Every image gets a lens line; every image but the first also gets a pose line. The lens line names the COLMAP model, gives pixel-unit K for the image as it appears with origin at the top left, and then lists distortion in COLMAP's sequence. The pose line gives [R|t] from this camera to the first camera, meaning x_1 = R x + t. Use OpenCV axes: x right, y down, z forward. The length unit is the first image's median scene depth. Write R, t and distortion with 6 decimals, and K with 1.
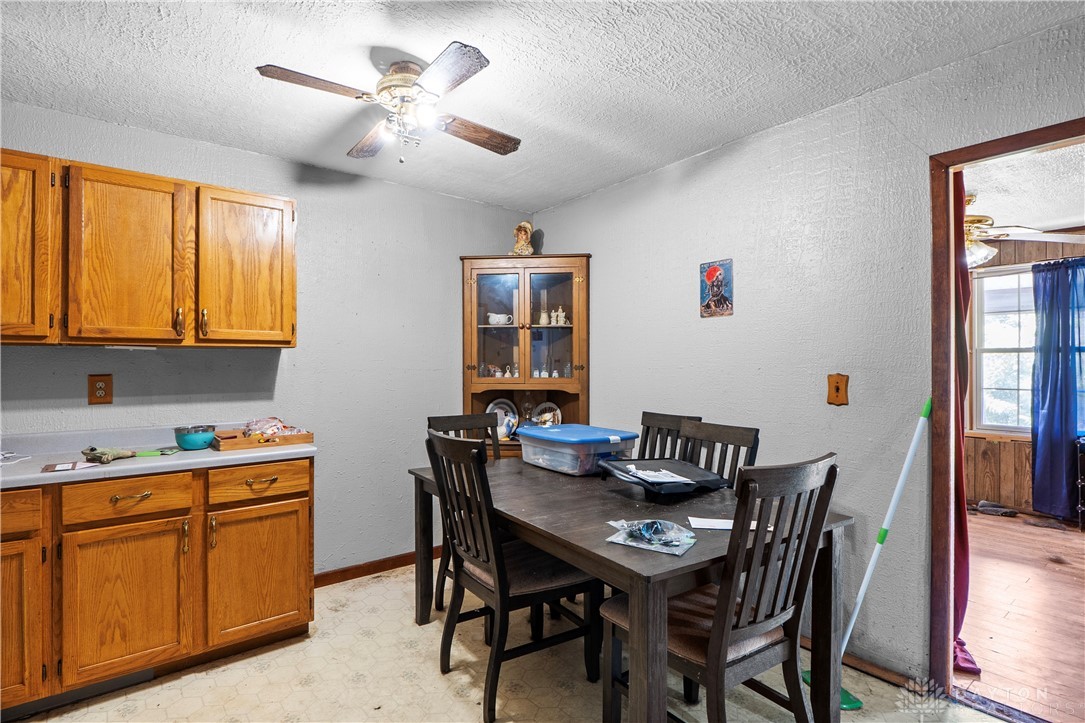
lens RADIAL K [[548.0, 0, 541.7], [0, 548.0, 362.5], [0, 0, 1]] dist [0.006501, -0.000712]
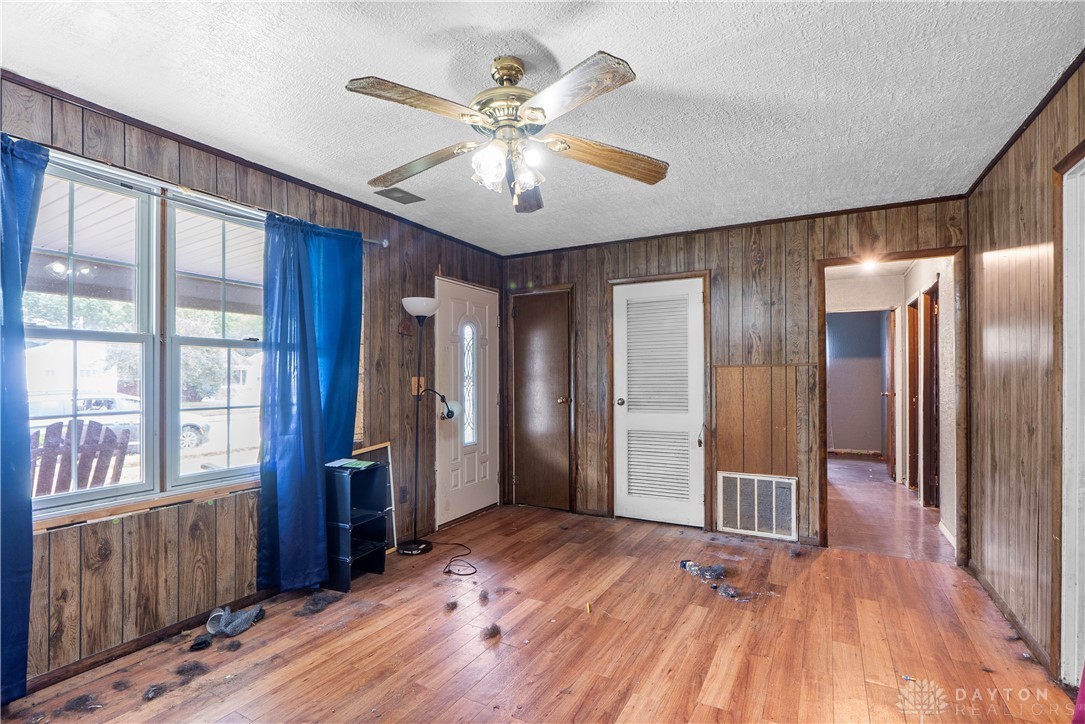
lens RADIAL K [[511.1, 0, 522.0], [0, 511.1, 374.9], [0, 0, 1]] dist [-0.001741, -0.000005]
pose [[-0.369284, 0.008372, 0.929279, 0.259433], [-0.002731, 0.999945, -0.010094, 0.020160], [-0.929313, -0.006266, -0.369241, 1.106486]]
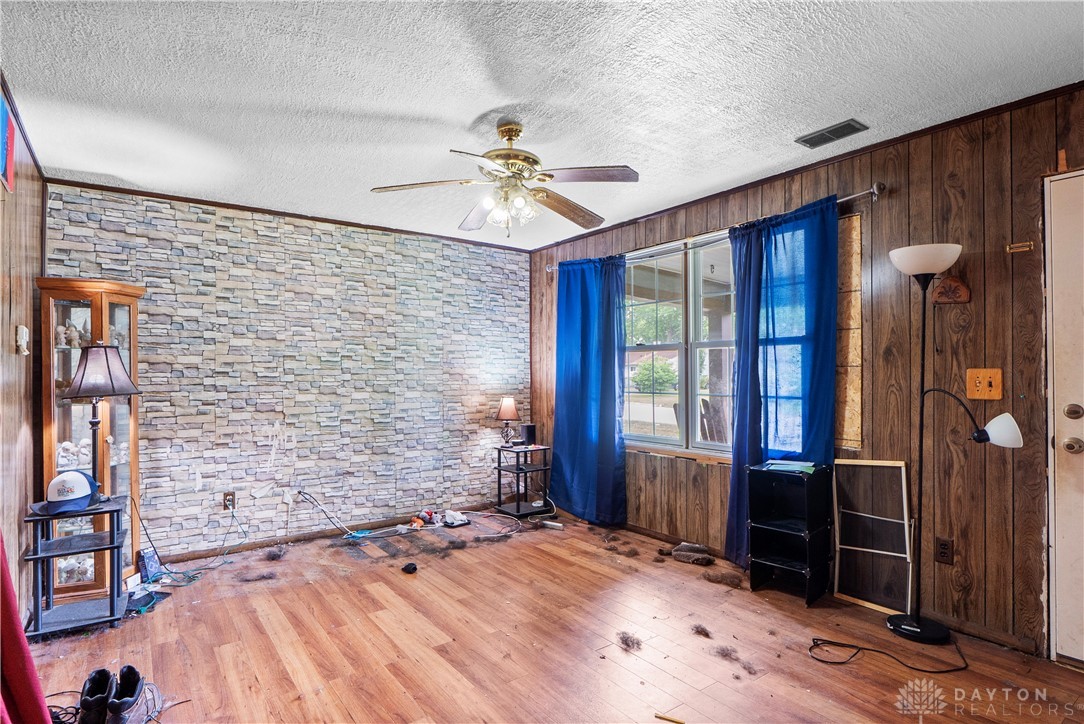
lens RADIAL K [[547.5, 0, 545.1], [0, 547.5, 370.9], [0, 0, 1]] dist [0.006501, -0.000712]
pose [[0.999986, -0.005037, -0.001795, 0.748343], [0.005045, 0.999979, 0.004184, 0.011753], [0.001774, -0.004193, 0.999990, 0.294648]]
